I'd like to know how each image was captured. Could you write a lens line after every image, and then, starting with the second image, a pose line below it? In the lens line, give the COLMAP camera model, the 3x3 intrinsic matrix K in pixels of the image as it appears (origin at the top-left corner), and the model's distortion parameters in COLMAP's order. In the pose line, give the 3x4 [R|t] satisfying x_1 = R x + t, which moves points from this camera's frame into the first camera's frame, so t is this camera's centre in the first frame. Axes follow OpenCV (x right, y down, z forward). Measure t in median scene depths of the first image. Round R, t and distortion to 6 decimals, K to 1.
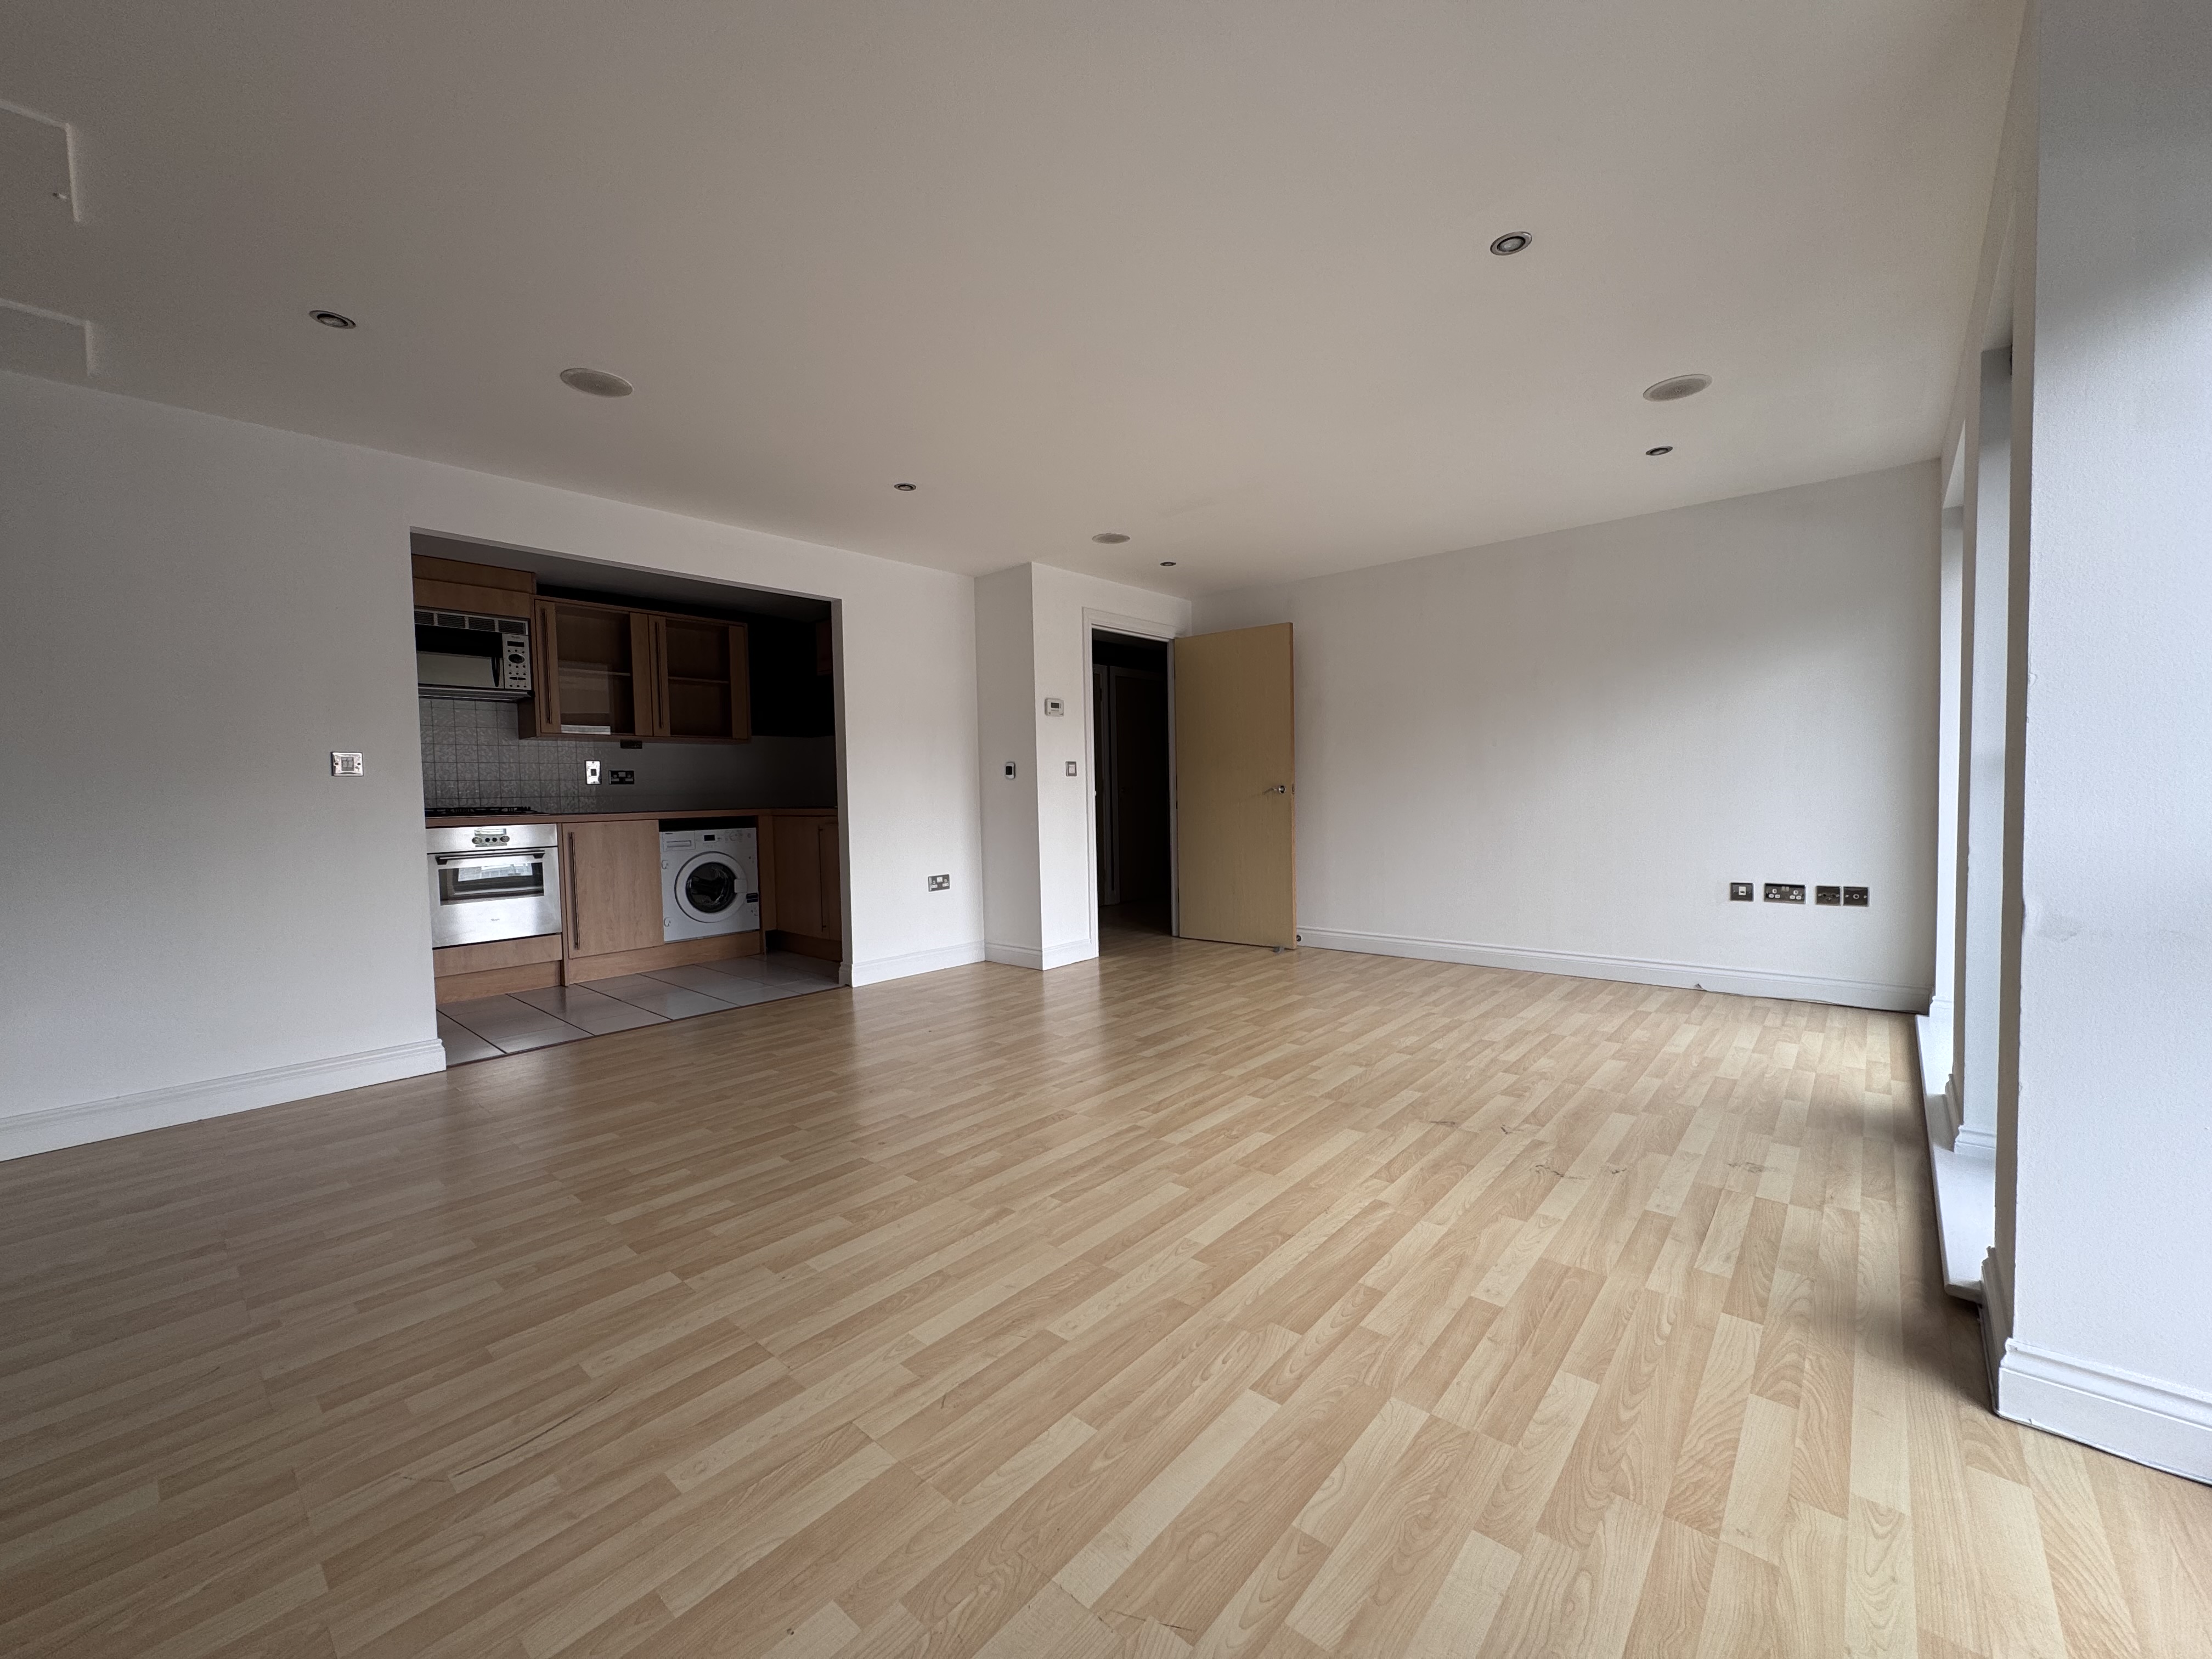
lens RADIAL K [[878.4, 0, 1106.0], [0, 878.4, 829.5], [0, 0, 1]] dist [-0.000789, 0.000035]
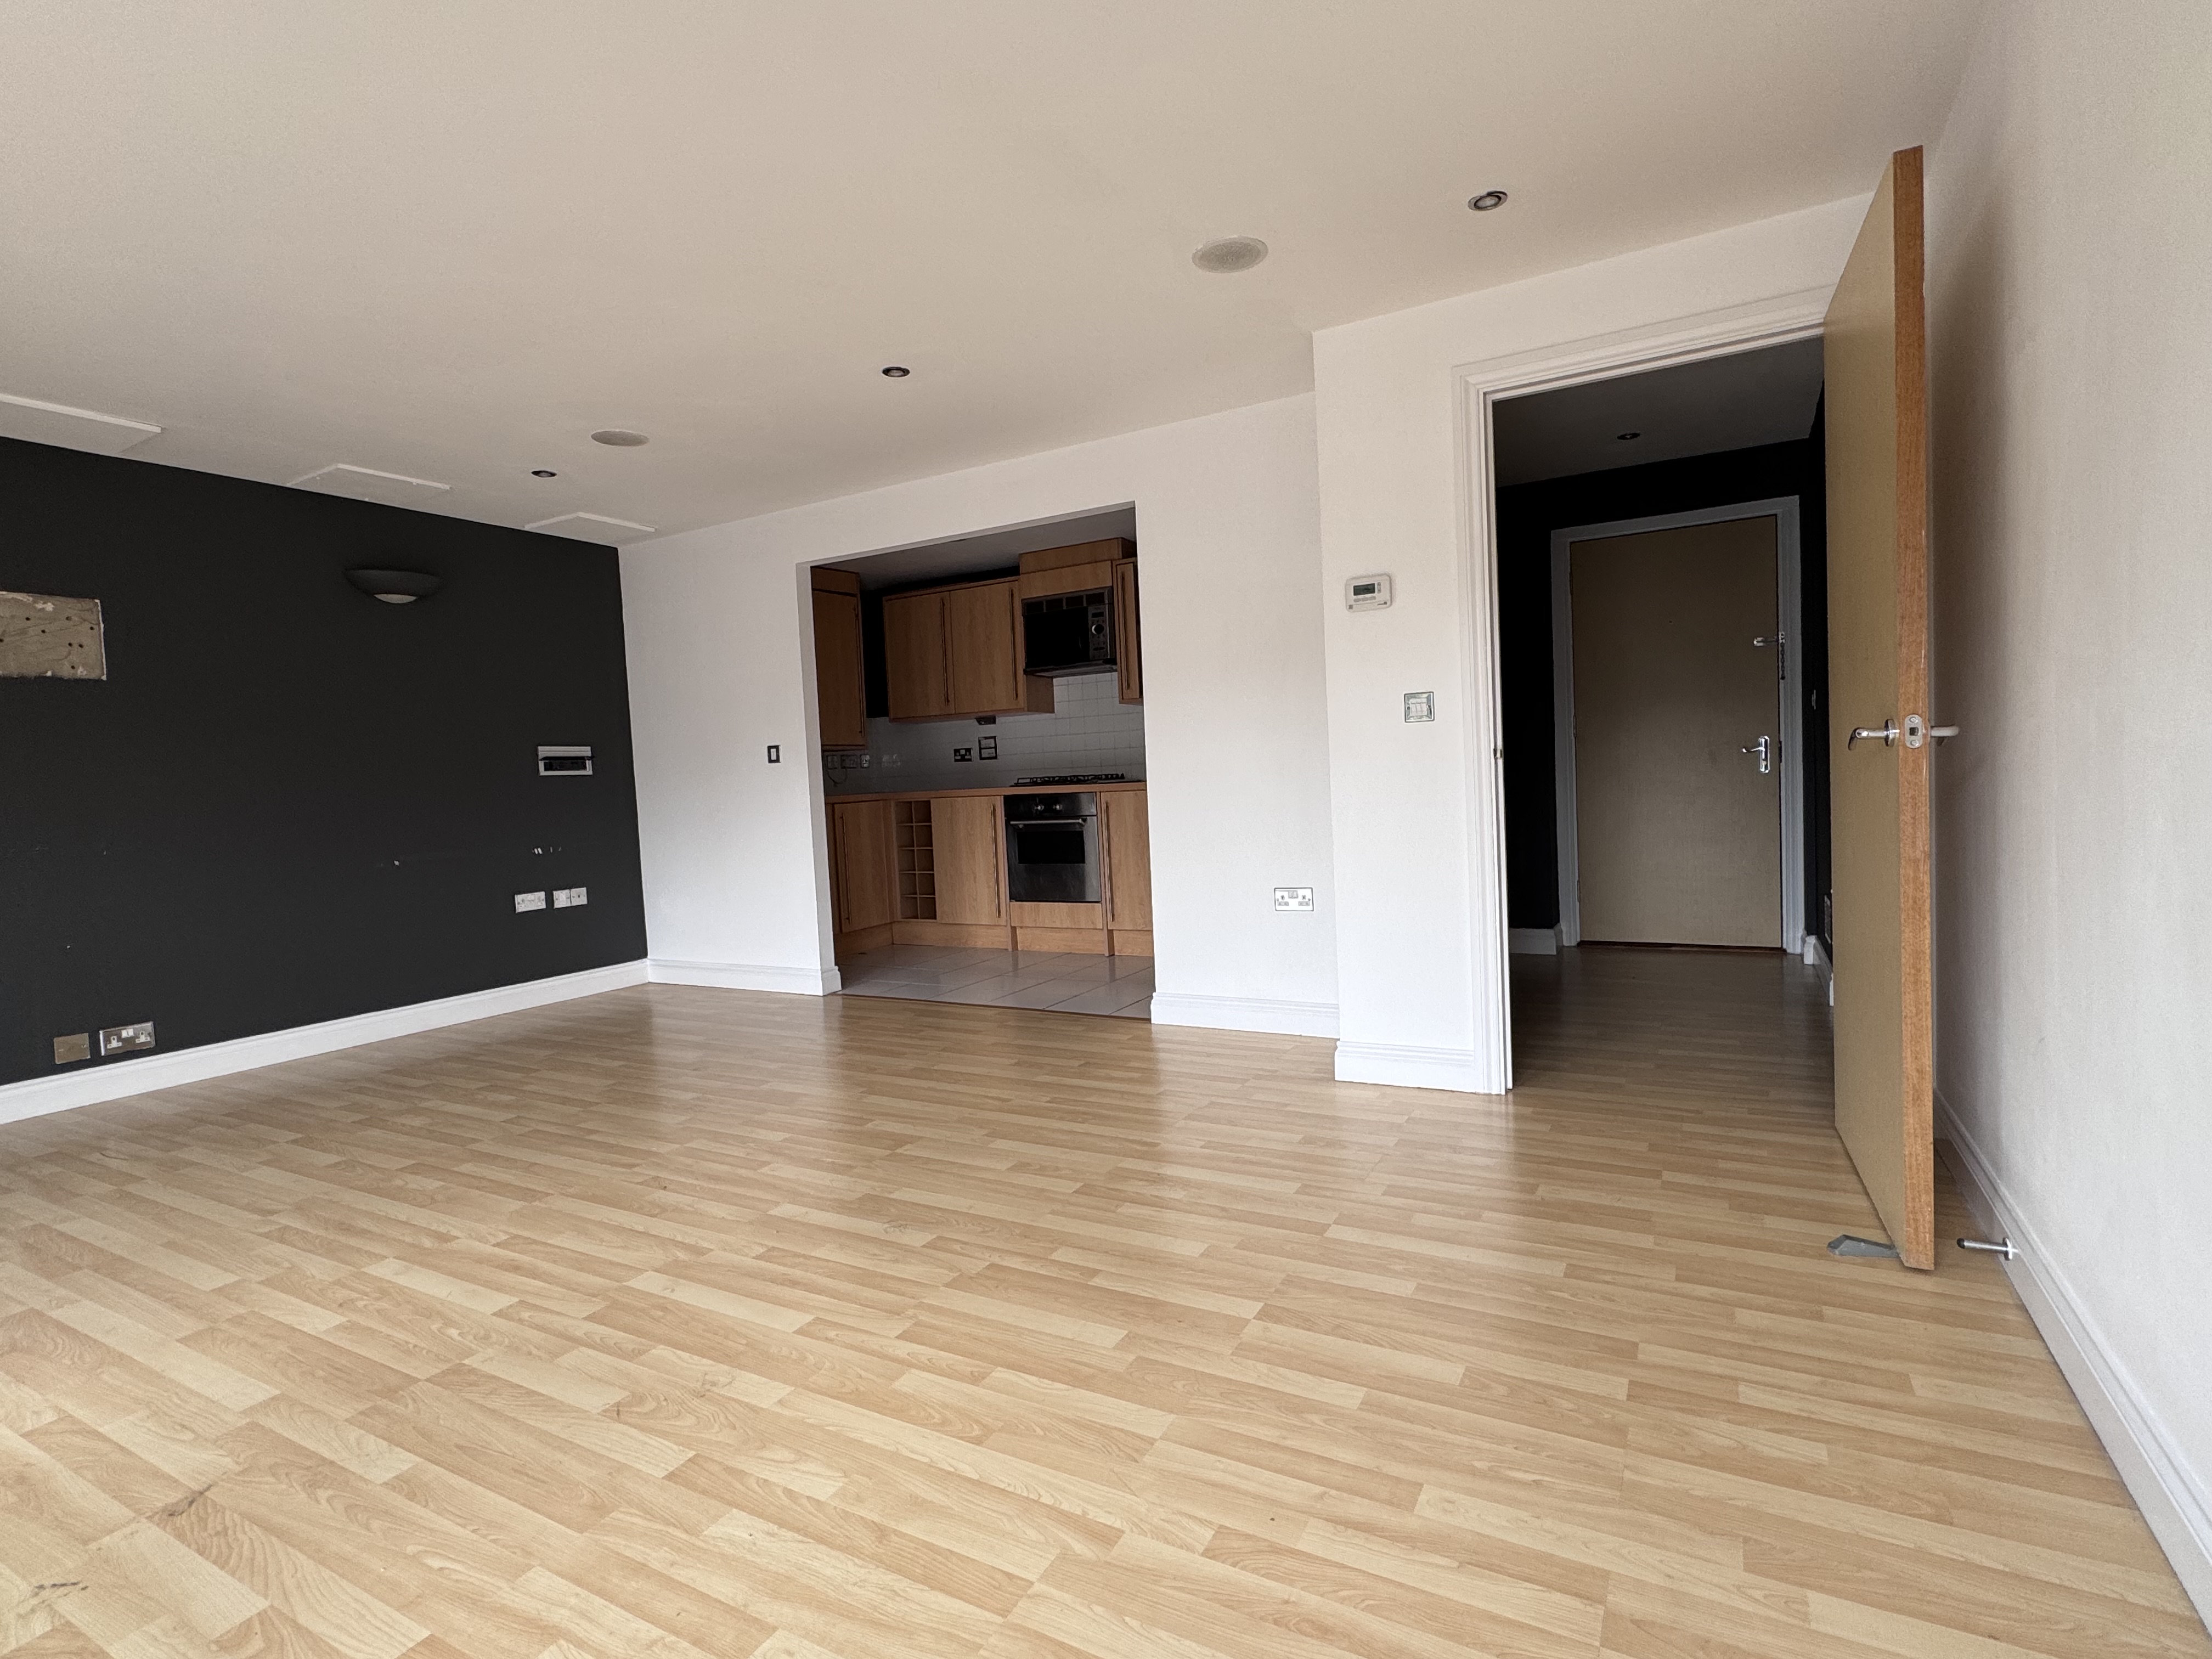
lens RADIAL K [[1083.3, 0, 1106.0], [0, 1083.3, 829.5], [0, 0, 1]] dist [0.002220, -0.000699]
pose [[0.209995, 0.058765, -0.975935, 0.993481], [-0.001276, 0.998208, 0.059832, -0.066669], [0.977702, -0.011319, 0.209693, 1.296691]]
